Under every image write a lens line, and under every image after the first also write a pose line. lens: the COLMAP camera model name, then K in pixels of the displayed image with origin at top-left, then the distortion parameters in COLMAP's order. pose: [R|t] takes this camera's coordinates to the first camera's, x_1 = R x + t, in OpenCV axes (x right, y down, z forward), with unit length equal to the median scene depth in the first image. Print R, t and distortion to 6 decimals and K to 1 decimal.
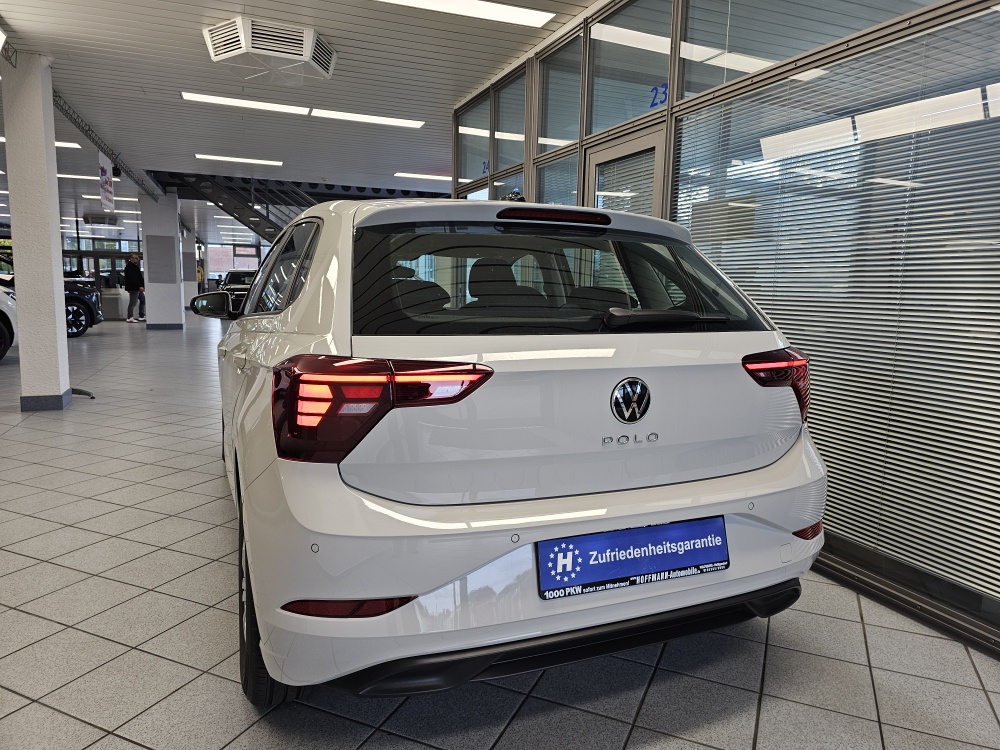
lens RADIAL K [[689.0, 0, 510.2], [0, 689.0, 376.7], [0, 0, 1]] dist [0.071420, -0.066041]
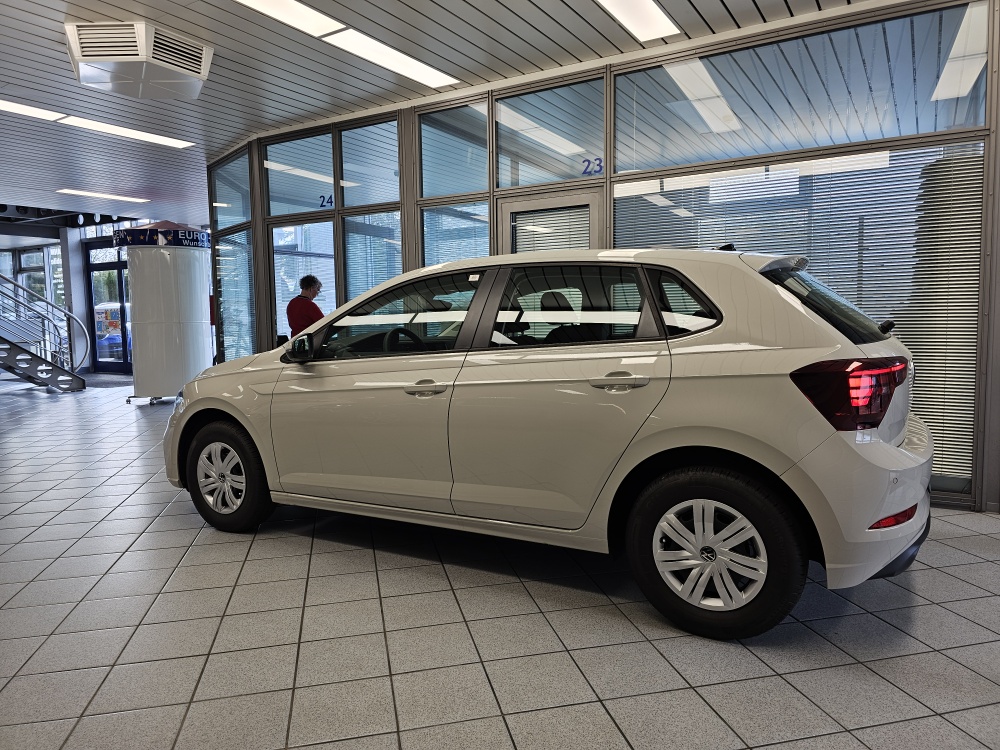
lens RADIAL K [[689.0, 0, 497.1], [0, 689.0, 370.1], [0, 0, 1]] dist [0.071420, -0.066041]
pose [[0.807532, -0.079670, 0.584418, -1.246926], [0.108548, 0.993986, -0.014484, -0.047768], [-0.579749, 0.075134, 0.811323, 0.149522]]
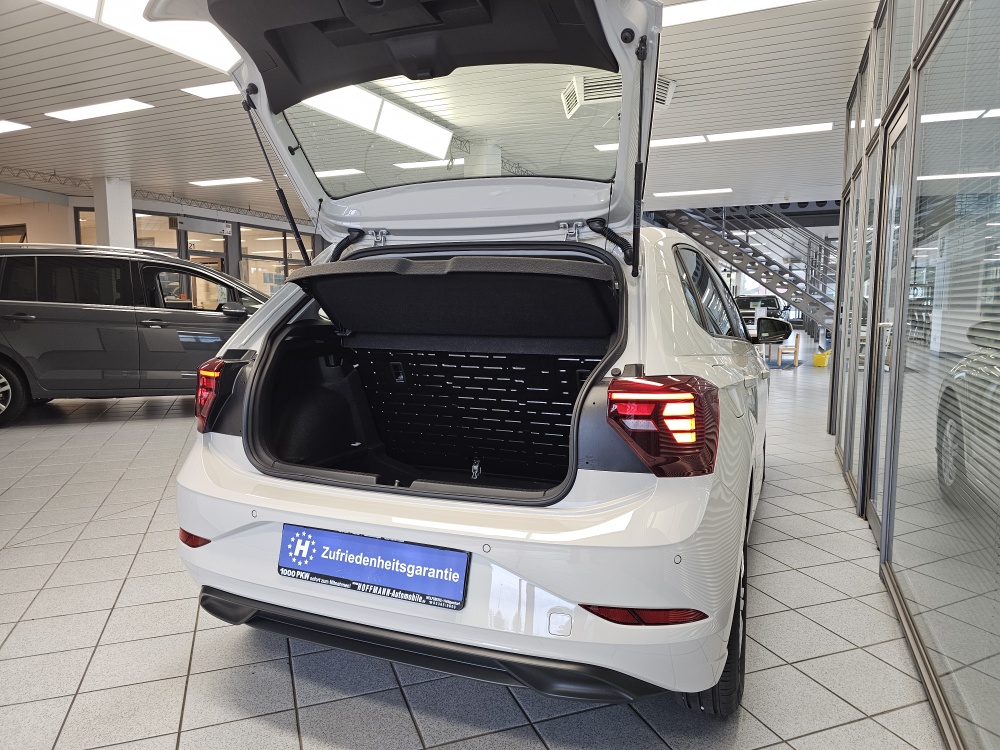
lens RADIAL K [[689.0, 0, 506.4], [0, 689.0, 379.5], [0, 0, 1]] dist [0.071420, -0.066041]
pose [[0.684620, 0.061481, -0.726303, 1.038508], [-0.084762, 0.996391, 0.004447, -0.035844], [0.723955, 0.058519, 0.687360, 0.420256]]
